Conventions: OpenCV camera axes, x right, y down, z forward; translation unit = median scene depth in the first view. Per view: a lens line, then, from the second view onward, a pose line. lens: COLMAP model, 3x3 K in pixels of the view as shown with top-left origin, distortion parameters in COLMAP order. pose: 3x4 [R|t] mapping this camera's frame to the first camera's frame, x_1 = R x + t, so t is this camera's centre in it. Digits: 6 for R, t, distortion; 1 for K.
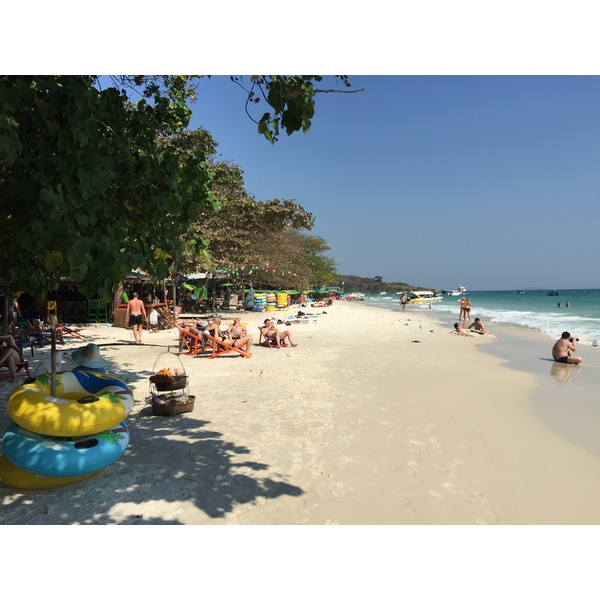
lens RADIAL K [[517.6, 0, 302.4], [0, 517.6, 299.5], [0, 0, 1]] dist [0.075474, -0.096743]
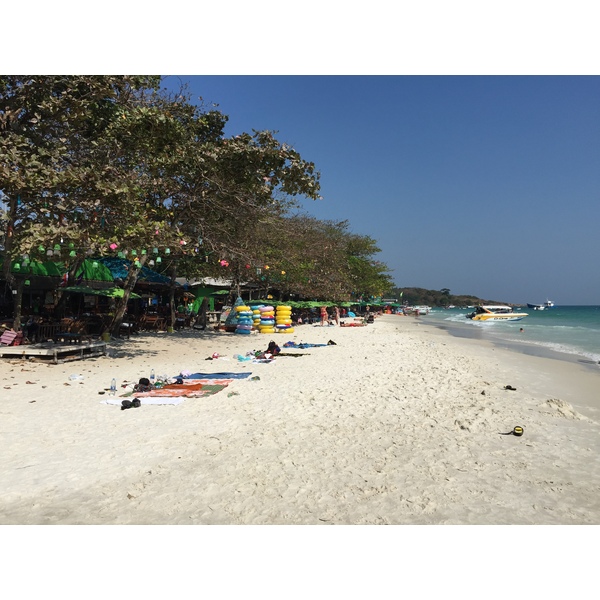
lens RADIAL K [[517.6, 0, 302.4], [0, 517.6, 299.5], [0, 0, 1]] dist [0.075474, -0.096743]
pose [[0.992353, 0.012437, -0.122807, 0.060901], [-0.015215, 0.999648, -0.021714, -0.005901], [0.122494, 0.023416, 0.992193, 0.355952]]
